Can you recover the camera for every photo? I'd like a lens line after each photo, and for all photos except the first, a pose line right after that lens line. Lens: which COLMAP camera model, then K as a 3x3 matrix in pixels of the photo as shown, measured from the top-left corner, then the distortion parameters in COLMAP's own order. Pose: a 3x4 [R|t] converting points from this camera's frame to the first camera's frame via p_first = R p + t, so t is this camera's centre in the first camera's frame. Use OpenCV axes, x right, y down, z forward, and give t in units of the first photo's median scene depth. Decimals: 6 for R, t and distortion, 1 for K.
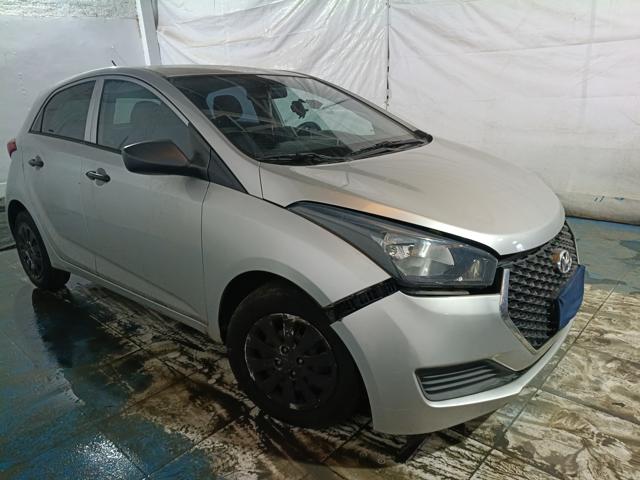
lens RADIAL K [[483.3, 0, 320.0], [0, 483.3, 240.0], [0, 0, 1]] dist [-0.028433, 0.013876]
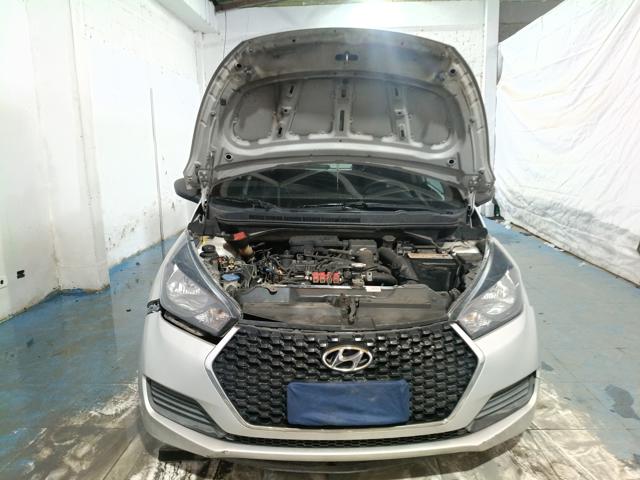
lens RADIAL K [[473.4, 0, 316.1], [0, 473.4, 235.0], [0, 0, 1]] dist [0.044001, -0.076076]
pose [[0.648012, 0.182149, -0.739528, 1.172381], [-0.253838, 0.967118, 0.015780, -0.186780], [0.718085, 0.177495, 0.672941, 0.380835]]
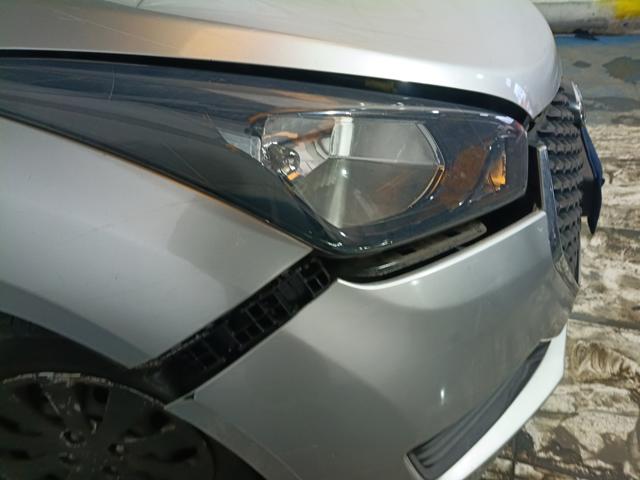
lens RADIAL K [[473.4, 0, 316.1], [0, 473.4, 235.0], [0, 0, 1]] dist [0.044001, -0.076076]
pose [[0.926331, -0.256035, 0.276329, 0.056051], [0.171423, 0.939677, 0.296010, -0.025525], [-0.335448, -0.226834, 0.914342, 0.625594]]
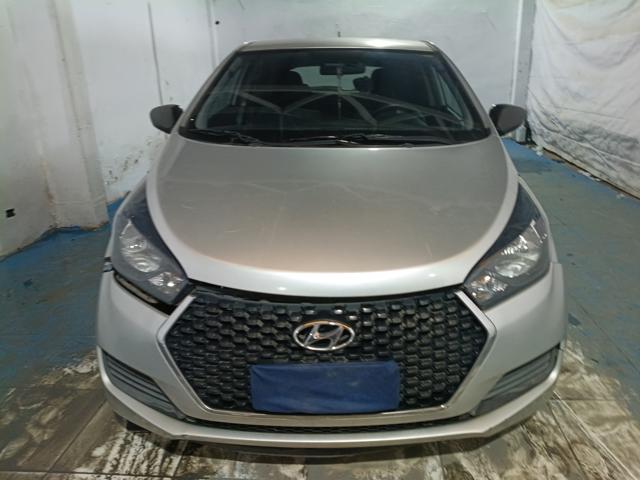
lens RADIAL K [[473.4, 0, 316.1], [0, 473.4, 235.0], [0, 0, 1]] dist [0.044001, -0.076076]
pose [[0.610776, 0.293299, -0.735479, 1.070188], [-0.242227, 0.953545, 0.179104, -0.241109], [0.753843, 0.068760, 0.653447, 0.580461]]
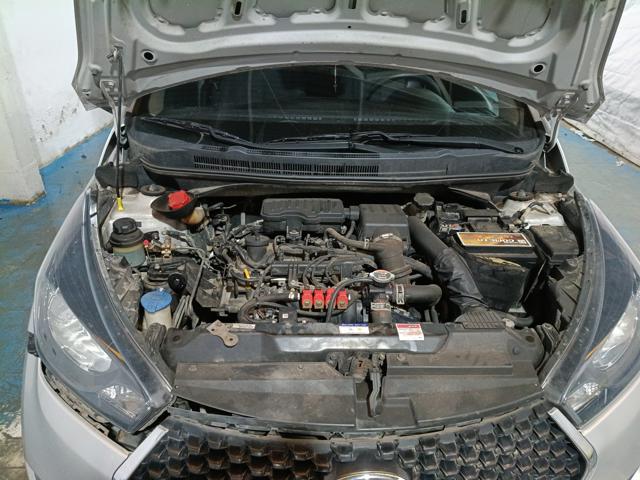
lens RADIAL K [[483.3, 0, 320.0], [0, 483.3, 240.0], [0, 0, 1]] dist [-0.028433, 0.013876]
pose [[0.675617, 0.389810, -0.625771, 0.740395], [-0.258904, 0.920176, 0.293676, -0.345596], [0.690297, -0.036397, 0.722610, 0.702697]]
